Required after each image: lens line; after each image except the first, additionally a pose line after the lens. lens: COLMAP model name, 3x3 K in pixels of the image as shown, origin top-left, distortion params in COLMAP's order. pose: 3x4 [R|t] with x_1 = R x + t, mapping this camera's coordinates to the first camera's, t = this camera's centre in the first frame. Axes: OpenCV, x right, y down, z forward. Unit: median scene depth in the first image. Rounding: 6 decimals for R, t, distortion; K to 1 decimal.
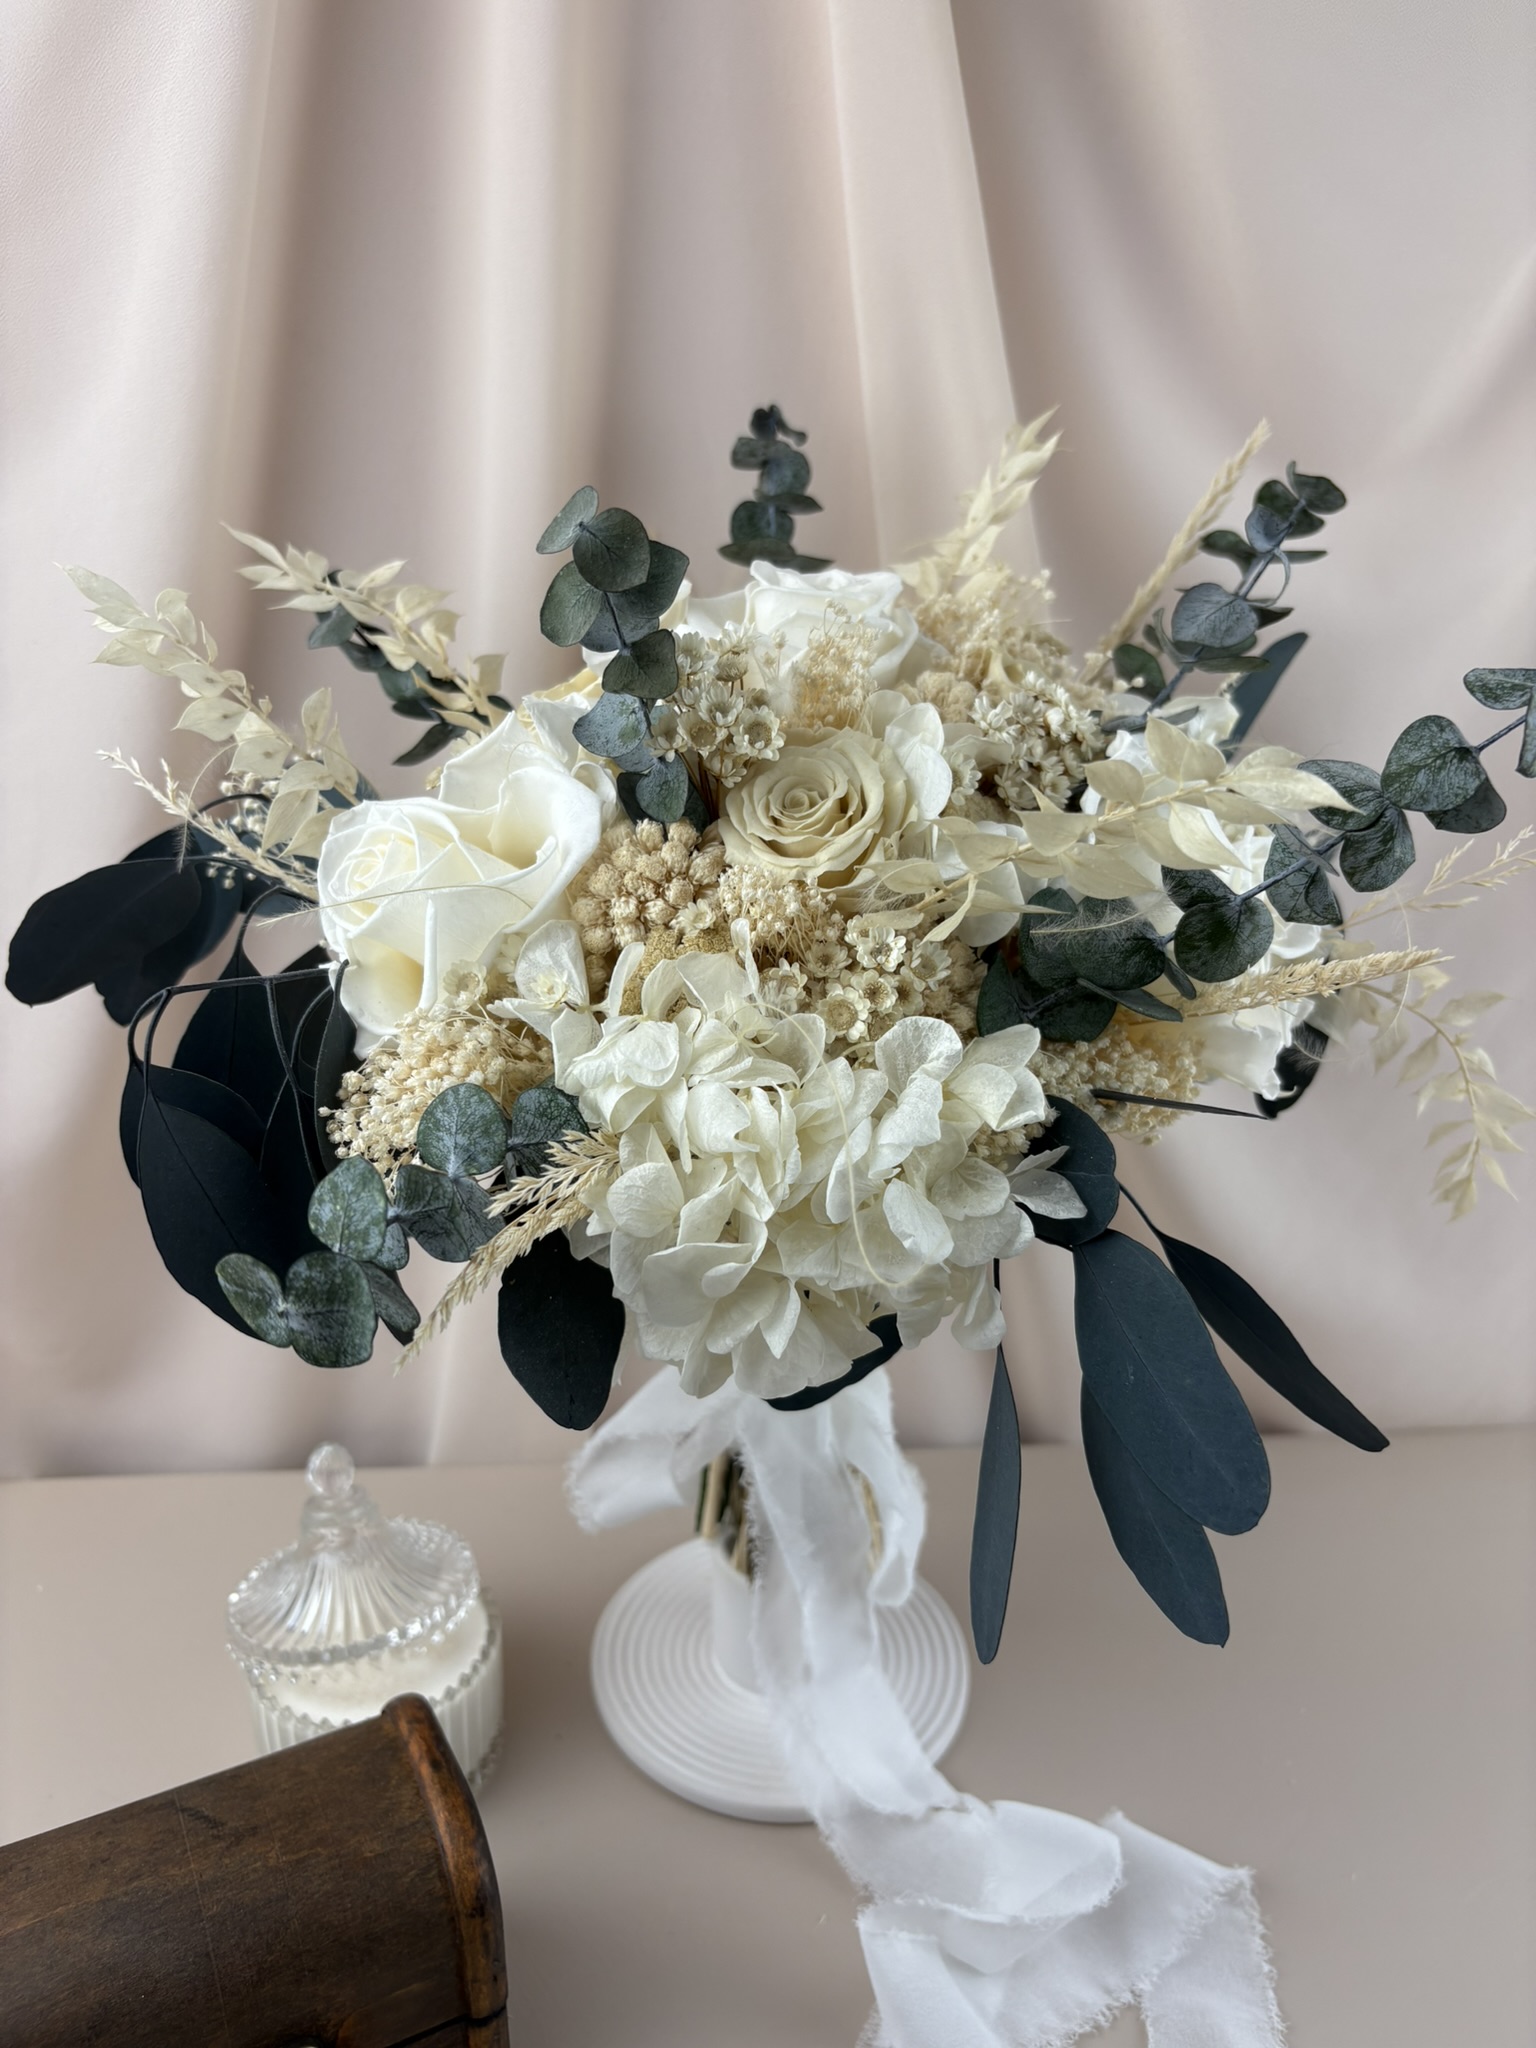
lens RADIAL K [[1594.3, 0, 768.0], [0, 1594.3, 1024.0], [0, 0, 1]] dist [0.058586, -0.132303]
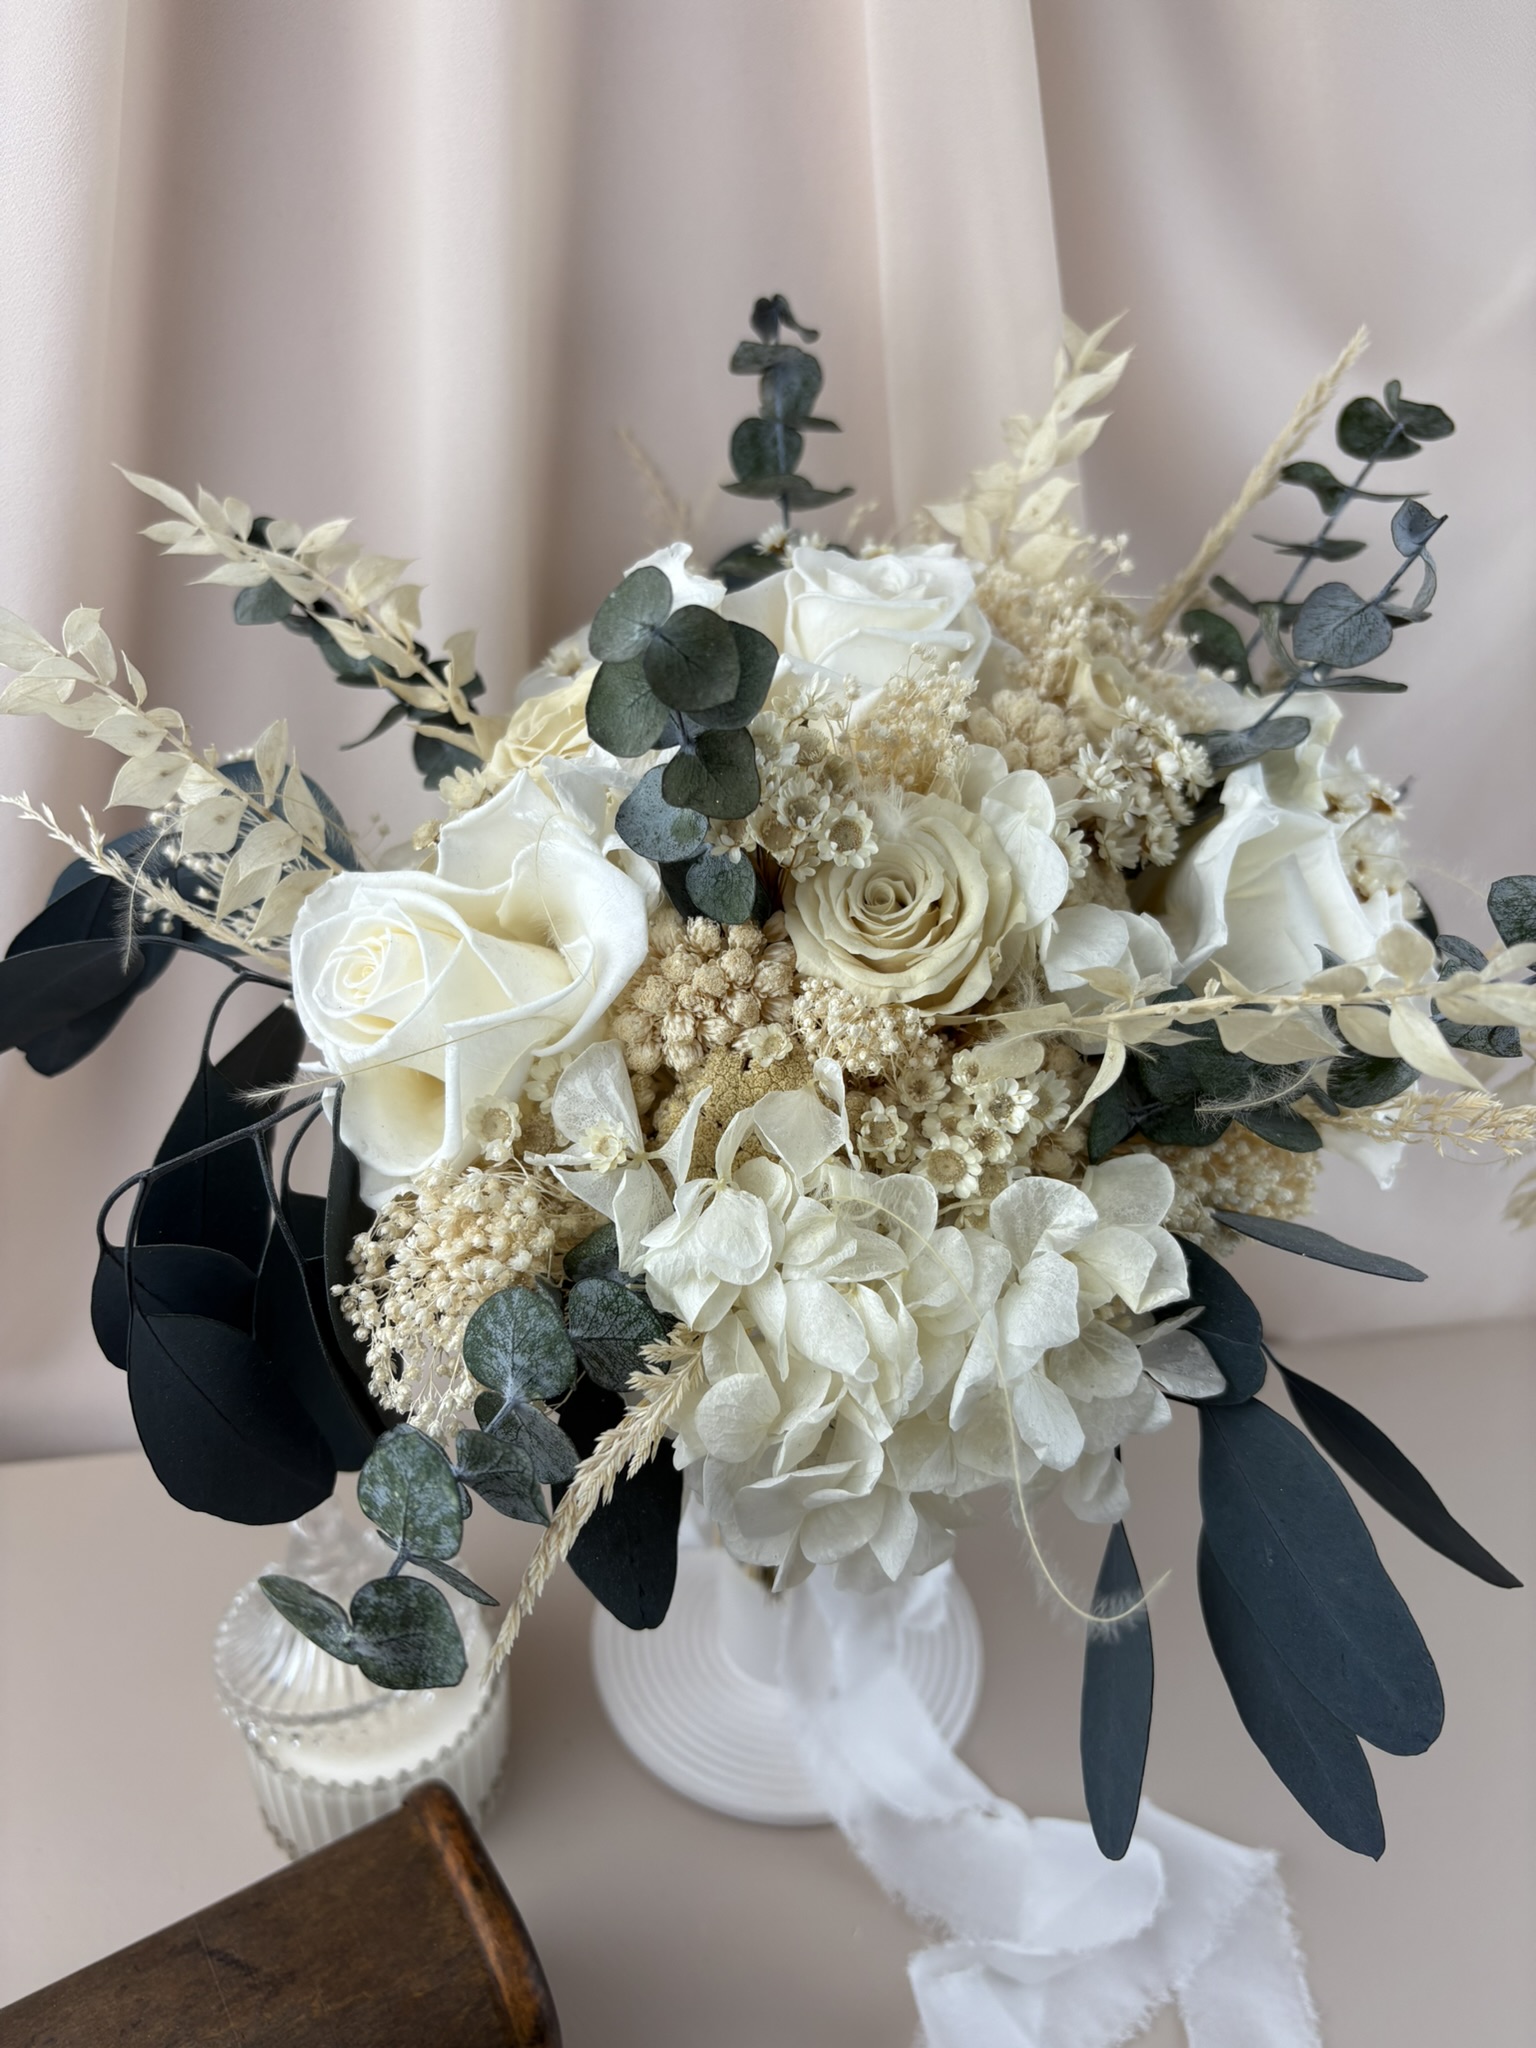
lens RADIAL K [[1594.3, 0, 768.0], [0, 1594.3, 1024.0], [0, 0, 1]] dist [0.058586, -0.132303]
pose [[0.996563, -0.029043, 0.077578, -0.102138], [0.015475, 0.985309, 0.170080, -0.204540], [-0.081378, -0.168295, 0.982372, 0.158913]]
